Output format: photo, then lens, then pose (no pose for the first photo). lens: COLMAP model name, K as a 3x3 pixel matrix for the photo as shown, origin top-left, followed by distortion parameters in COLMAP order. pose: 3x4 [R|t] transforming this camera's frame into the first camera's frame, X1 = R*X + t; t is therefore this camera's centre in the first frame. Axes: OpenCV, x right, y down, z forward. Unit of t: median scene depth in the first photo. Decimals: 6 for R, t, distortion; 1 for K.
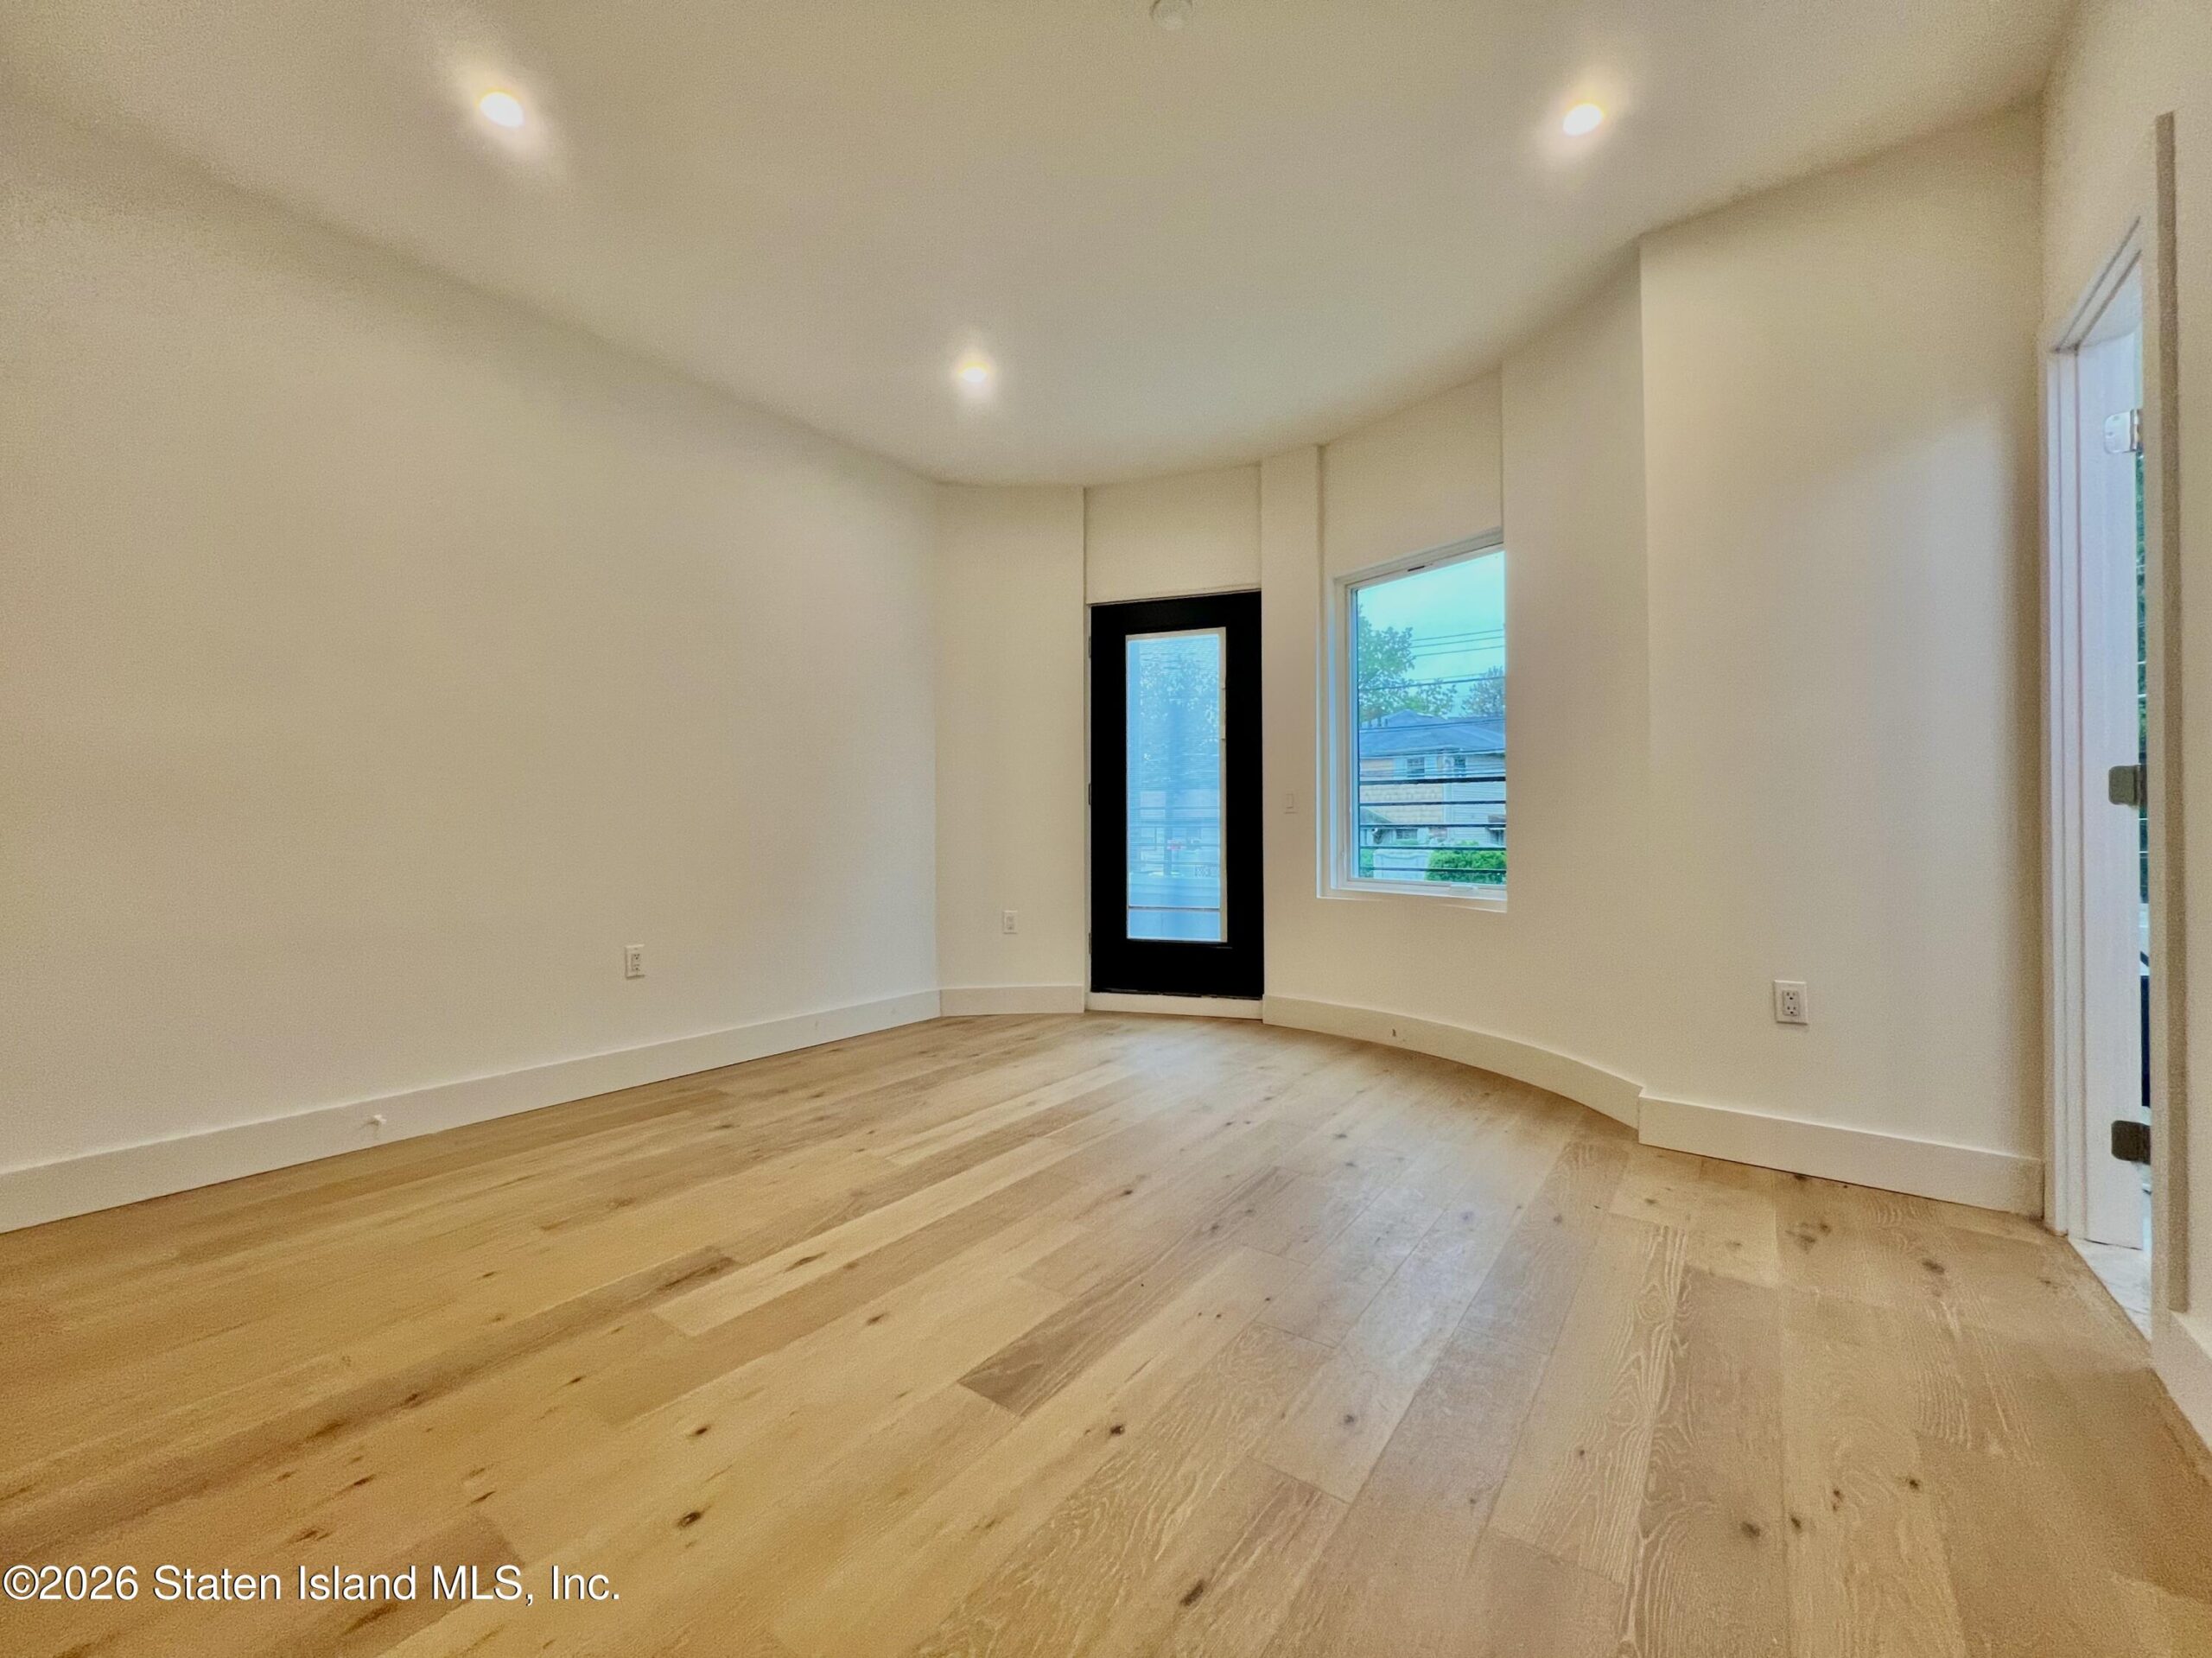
lens RADIAL K [[891.1, 0, 1097.5], [0, 891.1, 822.6], [0, 0, 1]] dist [-0.000432, 0.000164]
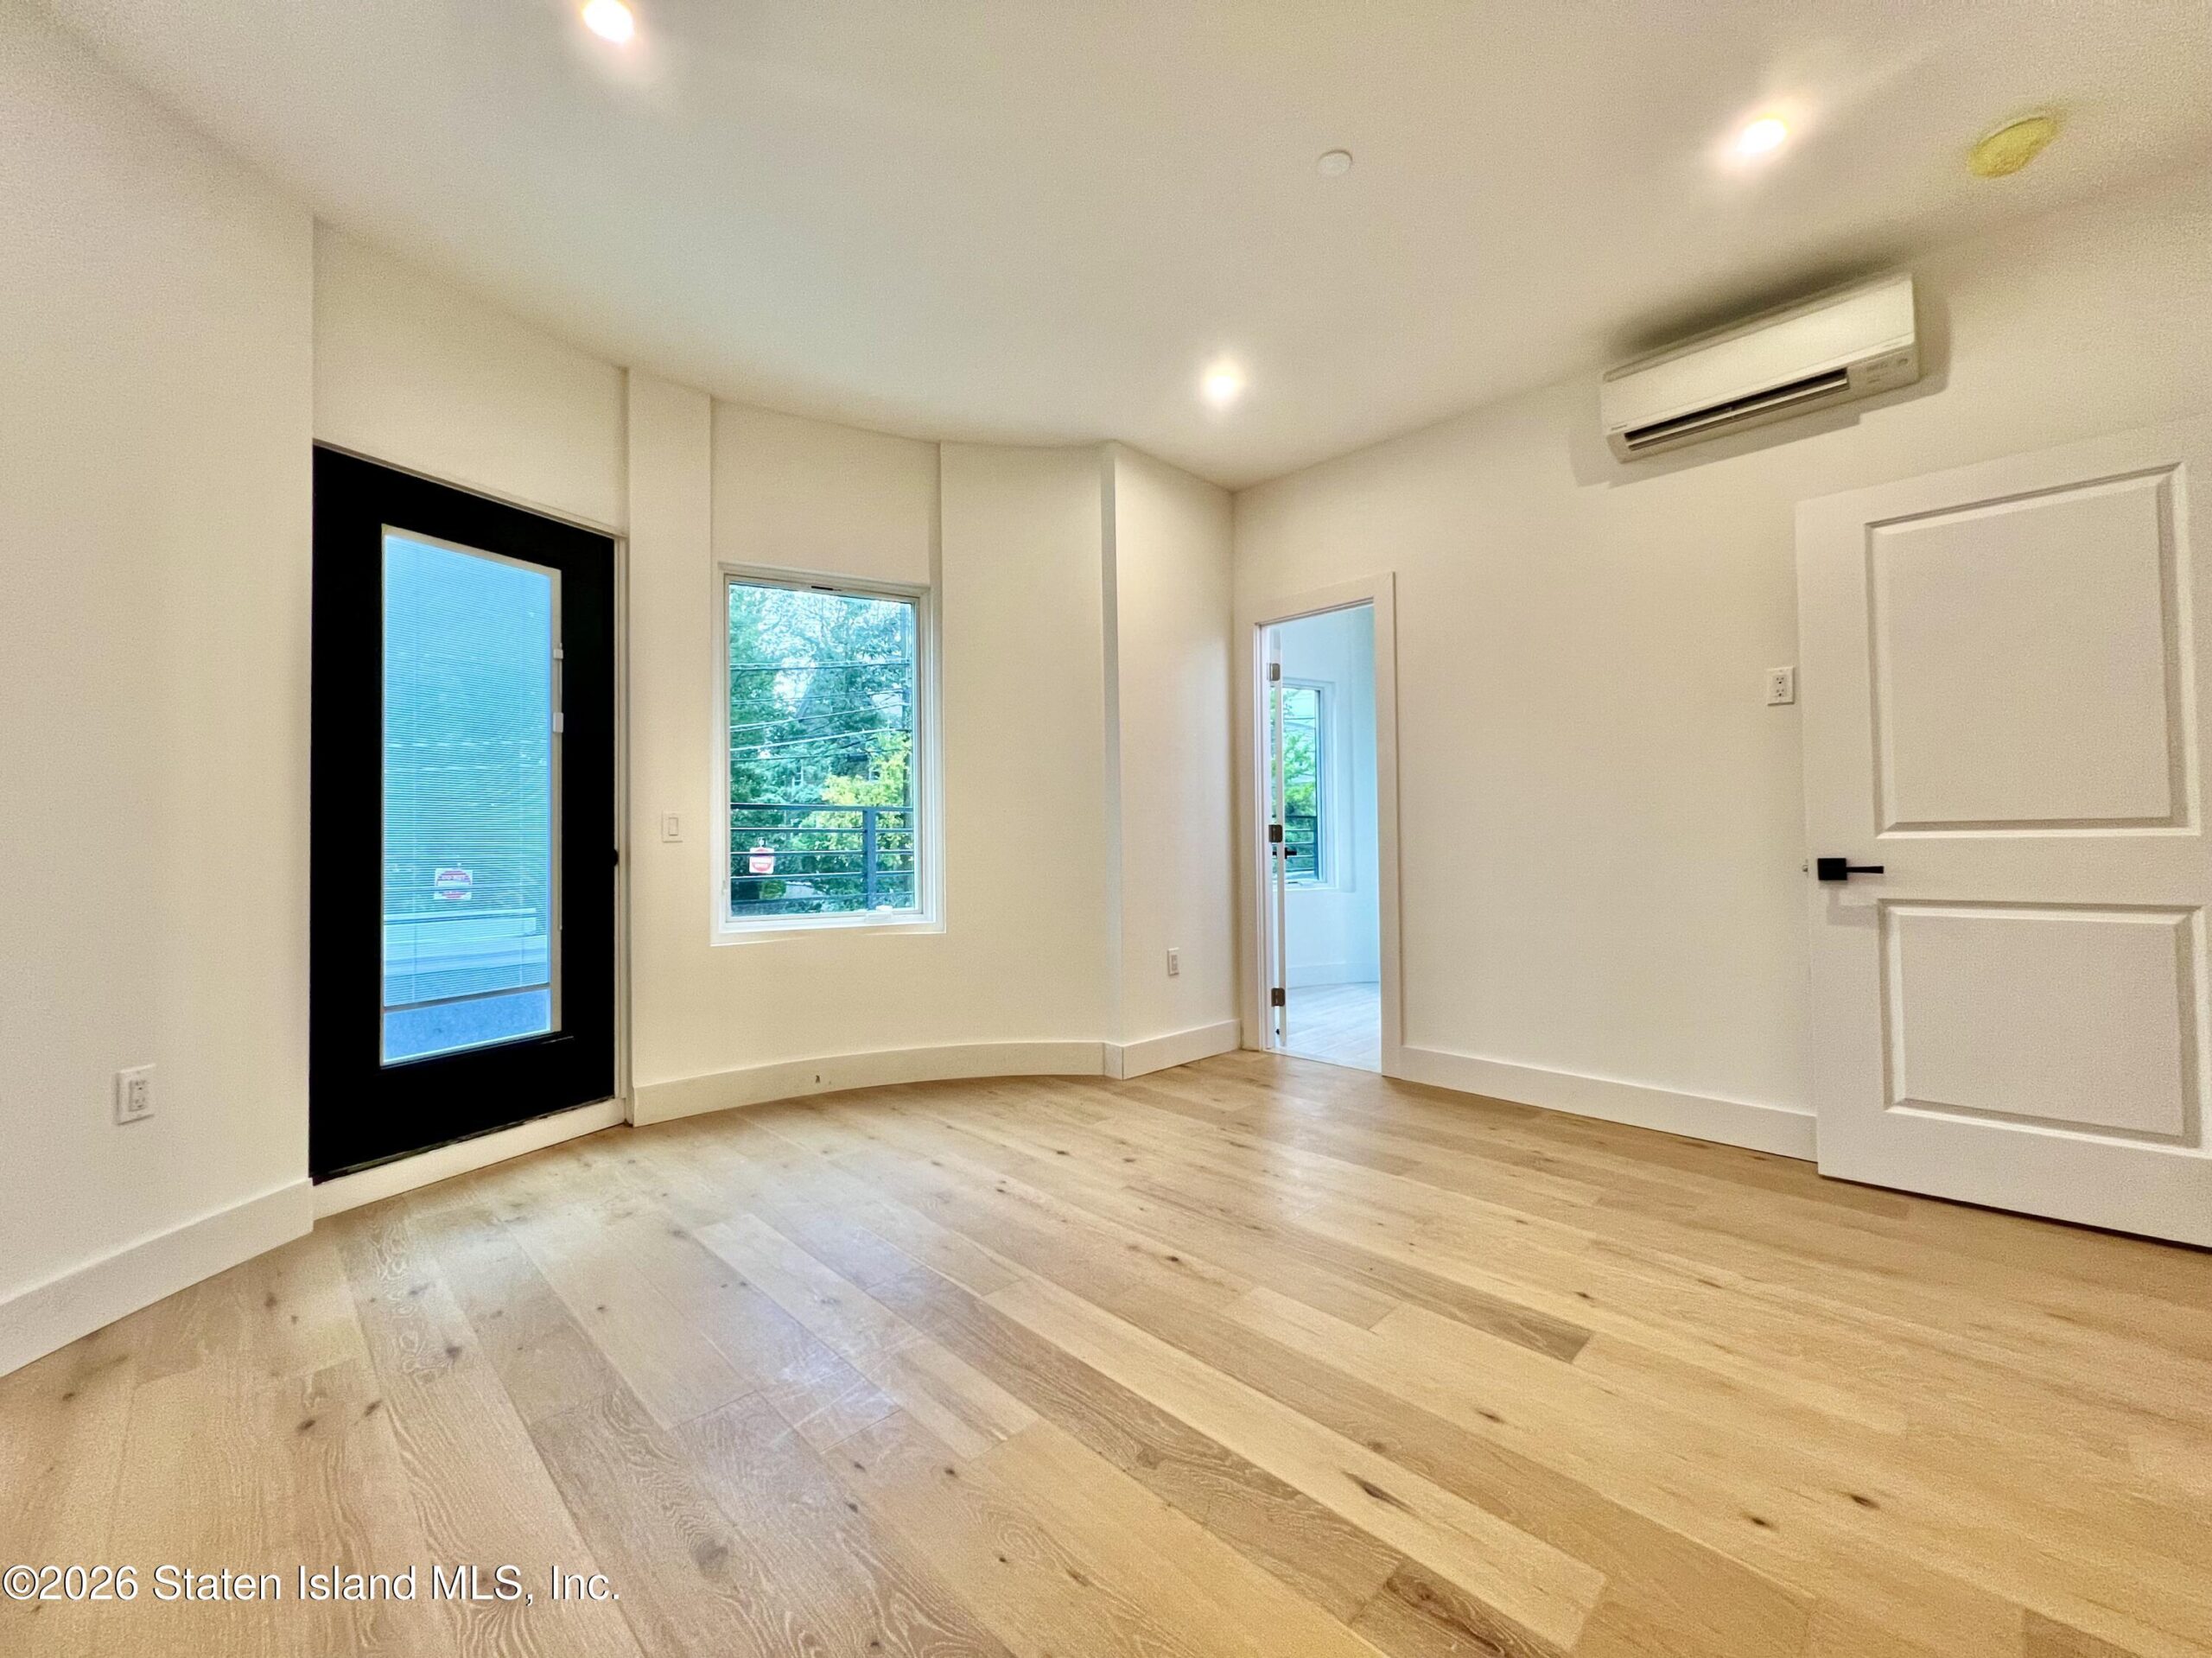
lens RADIAL K [[887.9, 0, 1100.7], [0, 887.9, 816.0], [0, 0, 1]] dist [-0.002796, -0.000069]
pose [[0.145540, 0.030511, 0.988882, -0.775805], [0.002528, 0.999510, -0.031211, -0.012496], [-0.989349, 0.007042, 0.145392, 0.808040]]
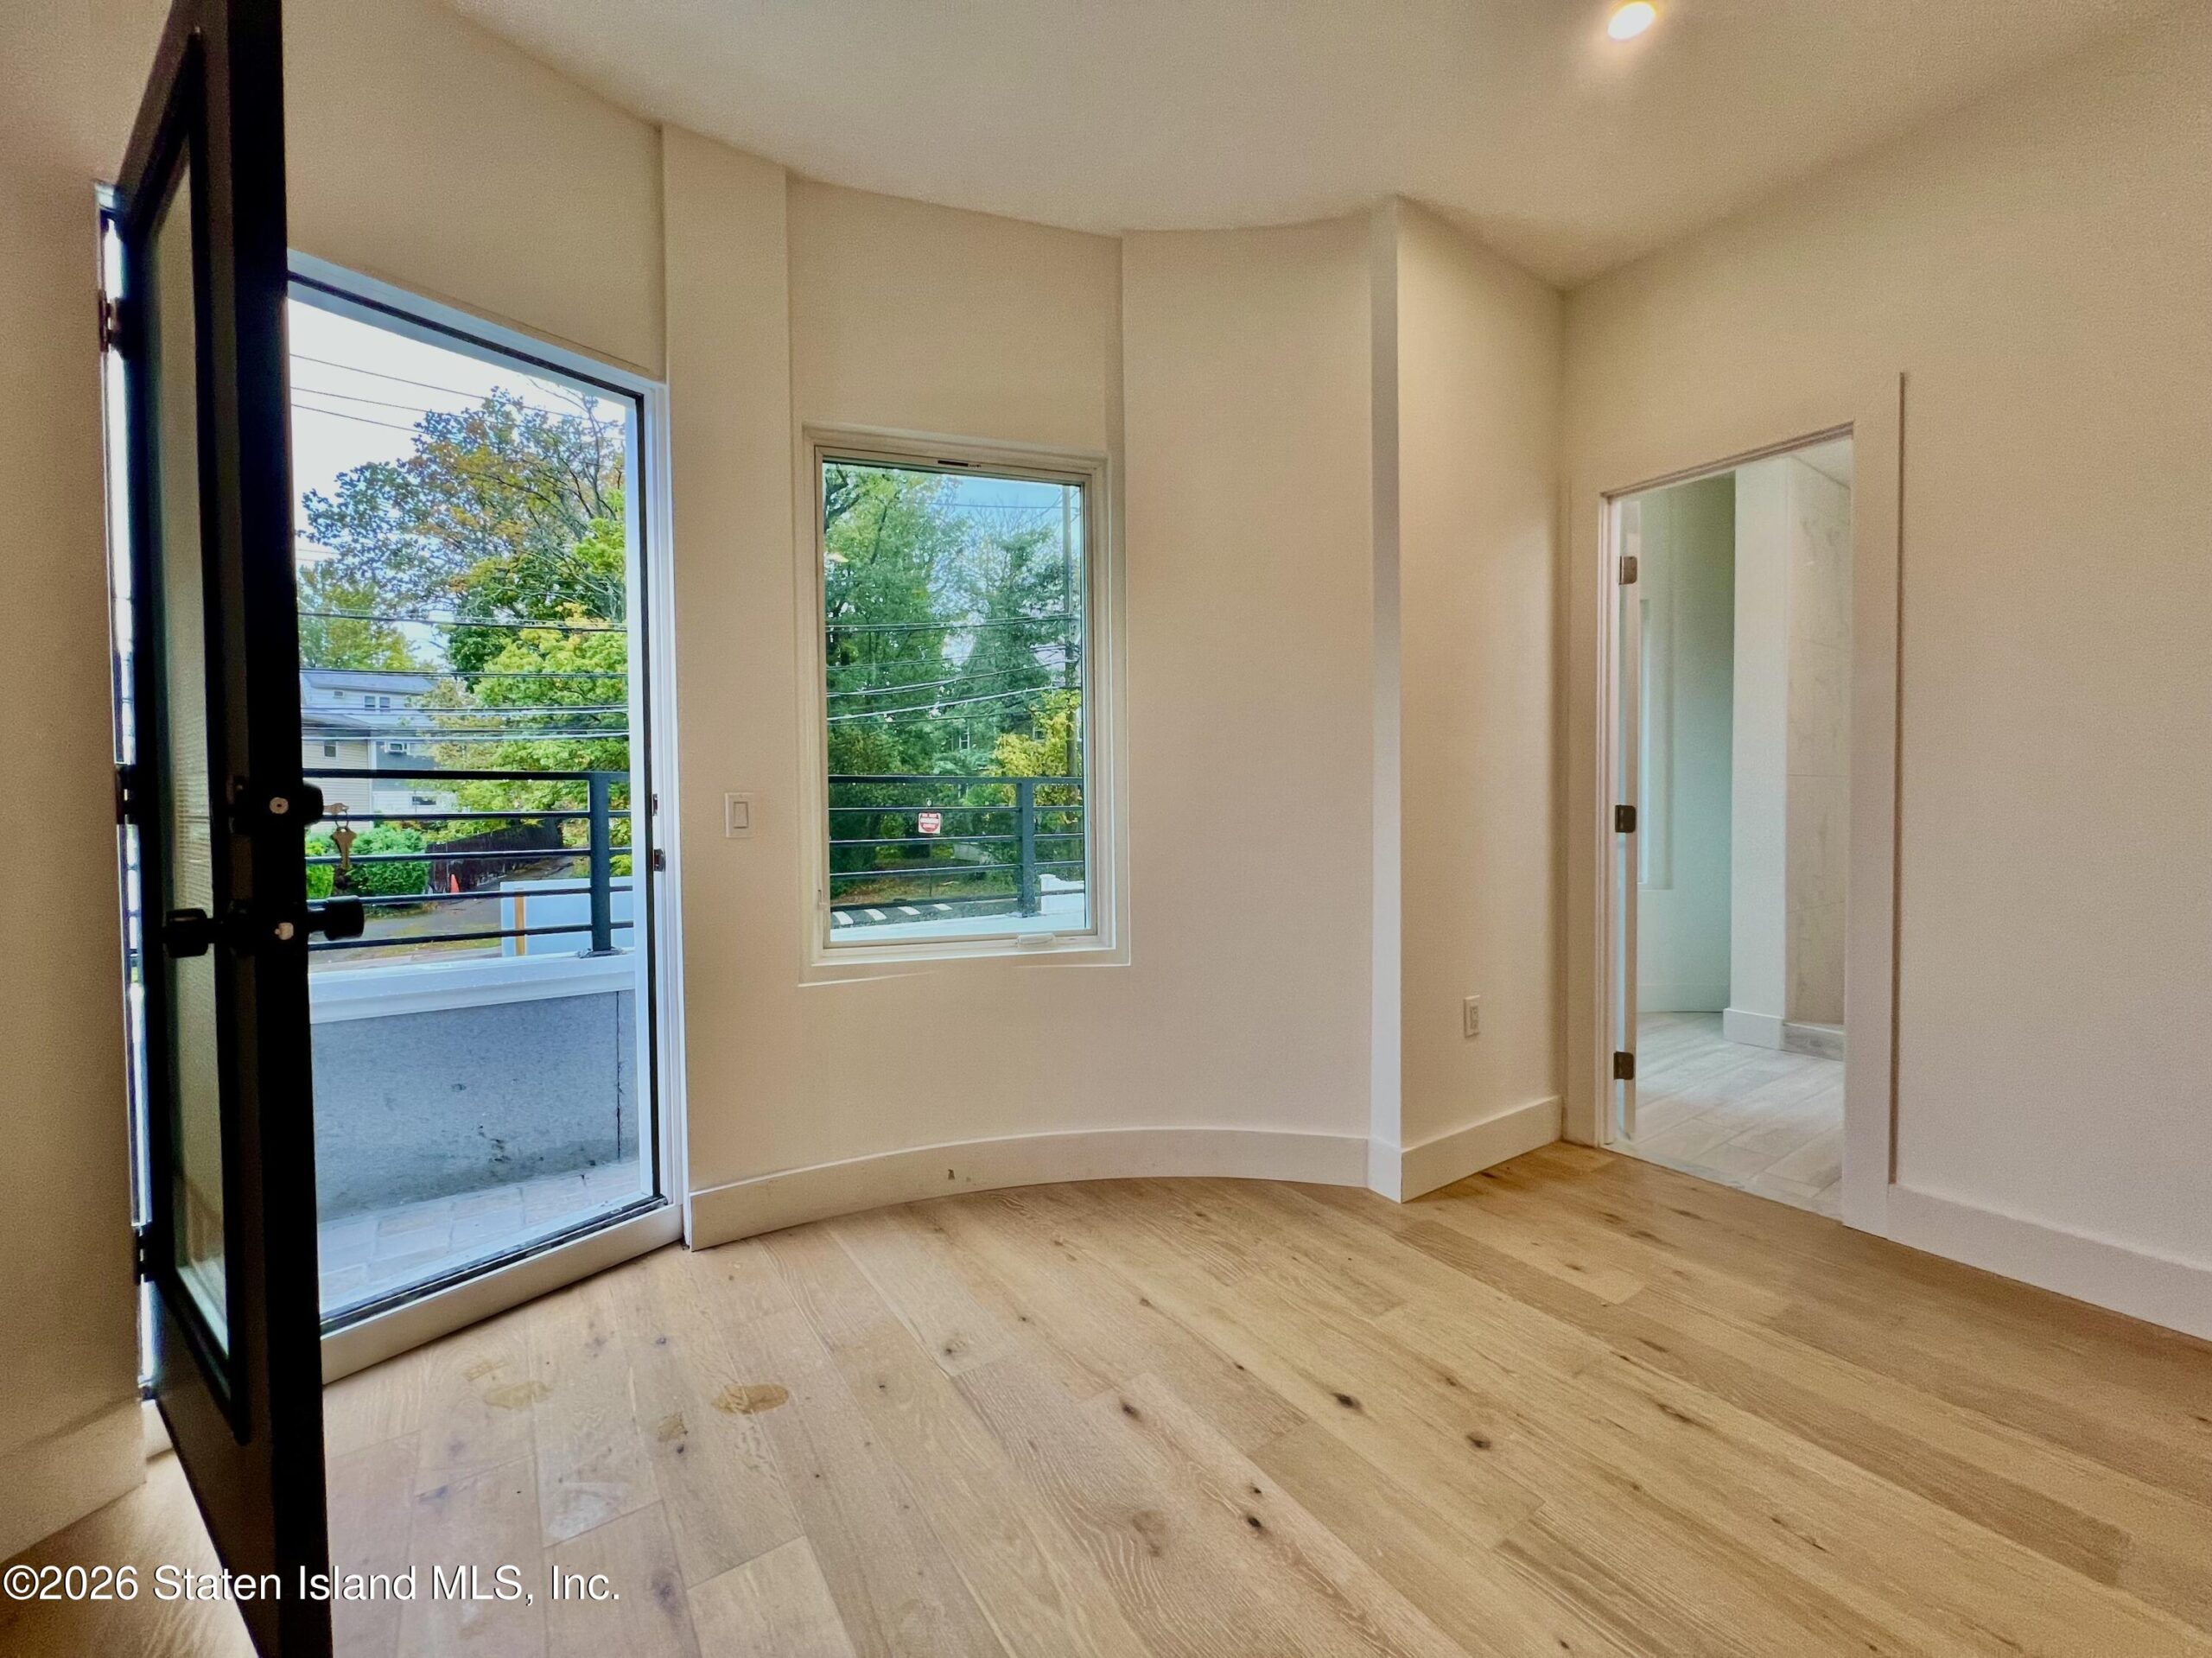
lens RADIAL K [[890.8, 0, 1106.0], [0, 890.8, 829.0], [0, 0, 1]] dist [0.002263, 0.000263]
pose [[0.316042, -0.027765, 0.948339, -0.336026], [-0.002553, 0.999543, 0.030115, -0.048434], [-0.948742, -0.011939, 0.315827, 0.979097]]
